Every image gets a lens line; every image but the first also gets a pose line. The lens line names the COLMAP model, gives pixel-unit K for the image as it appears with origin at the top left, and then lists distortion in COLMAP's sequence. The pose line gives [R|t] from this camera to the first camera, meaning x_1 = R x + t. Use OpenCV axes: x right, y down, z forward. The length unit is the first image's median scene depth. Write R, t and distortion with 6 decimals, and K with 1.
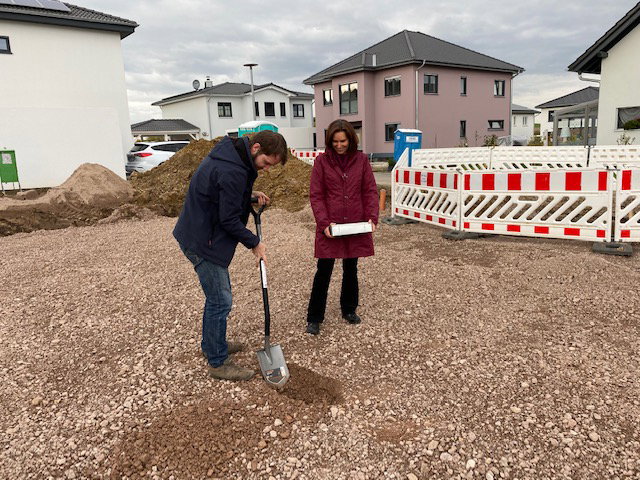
lens RADIAL K [[495.3, 0, 317.9], [0, 495.3, 240.5], [0, 0, 1]] dist [-0.014699, -0.008269]
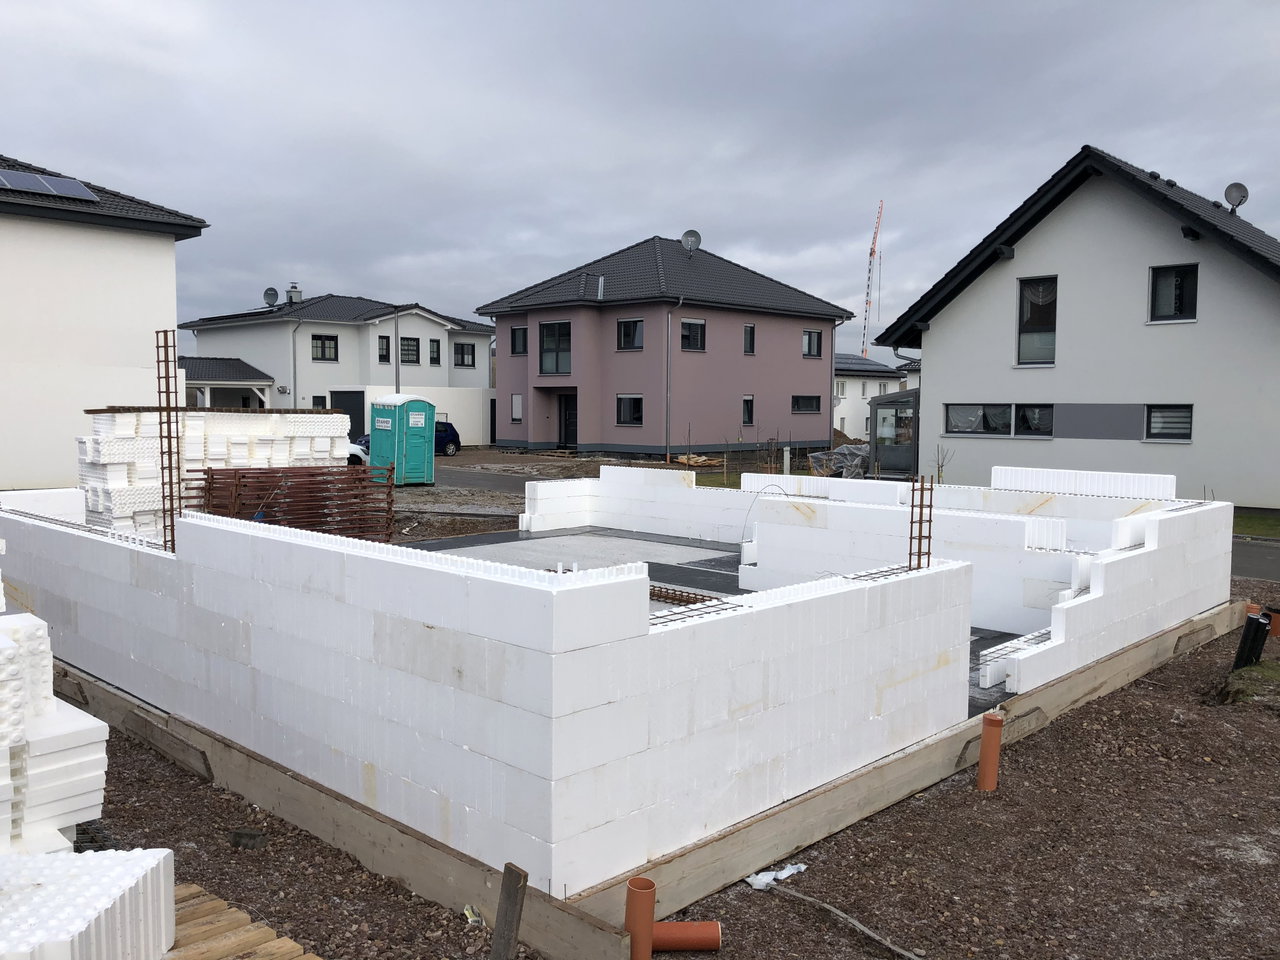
lens RADIAL K [[1053.4, 0, 628.5], [0, 1053.4, 479.8], [0, 0, 1]] dist [0.056879, -0.029330]
pose [[0.991234, 0.039665, 0.126023, -0.002106], [-0.023944, 0.992007, -0.123890, 0.014565], [-0.129930, 0.119787, 0.984261, -0.191672]]
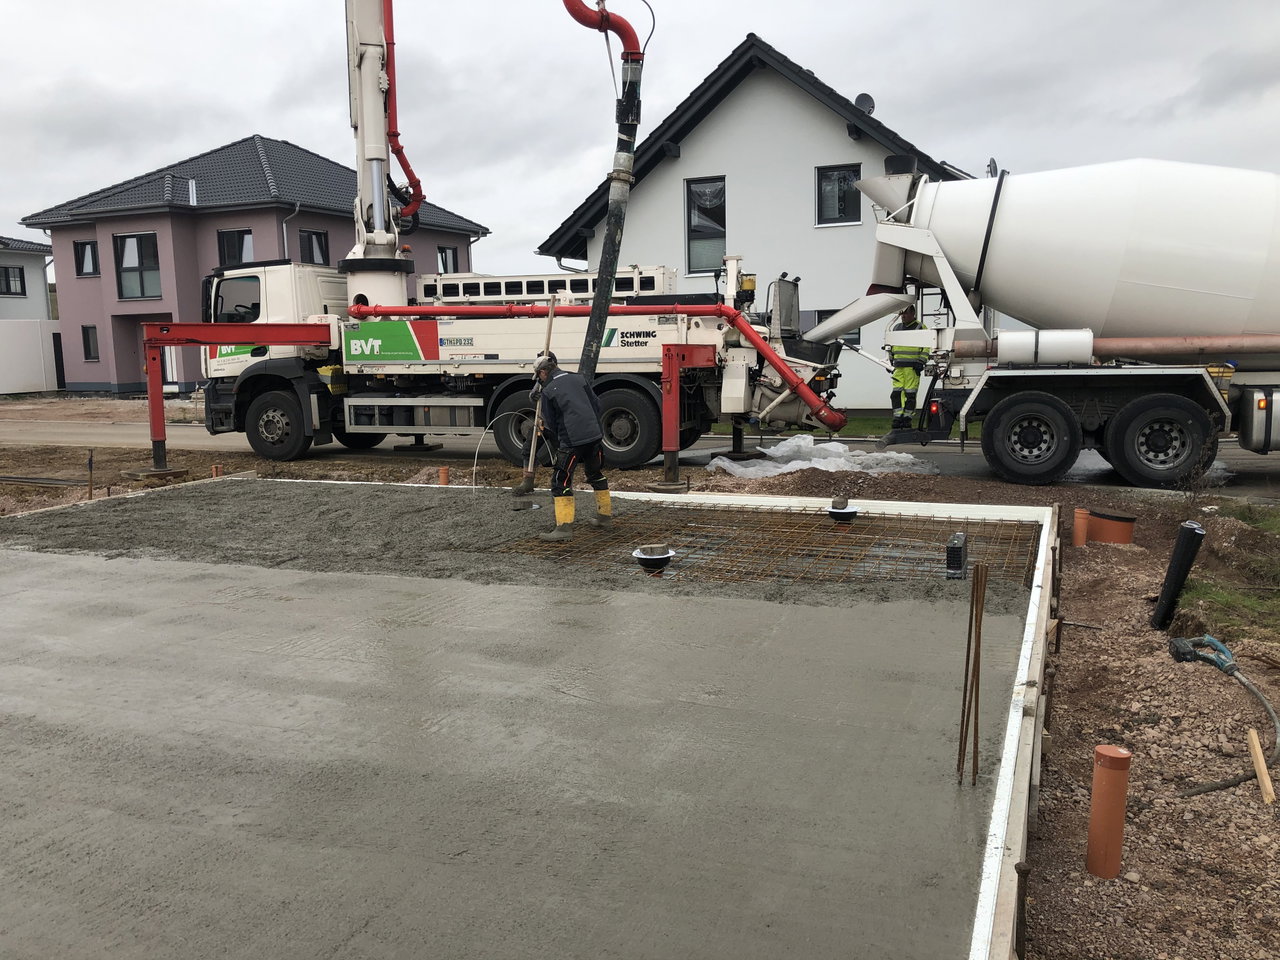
lens RADIAL K [[1053.4, 0, 630.1], [0, 1053.4, 471.8], [0, 0, 1]] dist [0.056879, -0.029330]
pose [[0.883073, -0.041555, 0.467393, -0.006932], [0.078224, 0.995170, -0.059316, 0.005015], [-0.462670, 0.088941, 0.882058, -0.094019]]
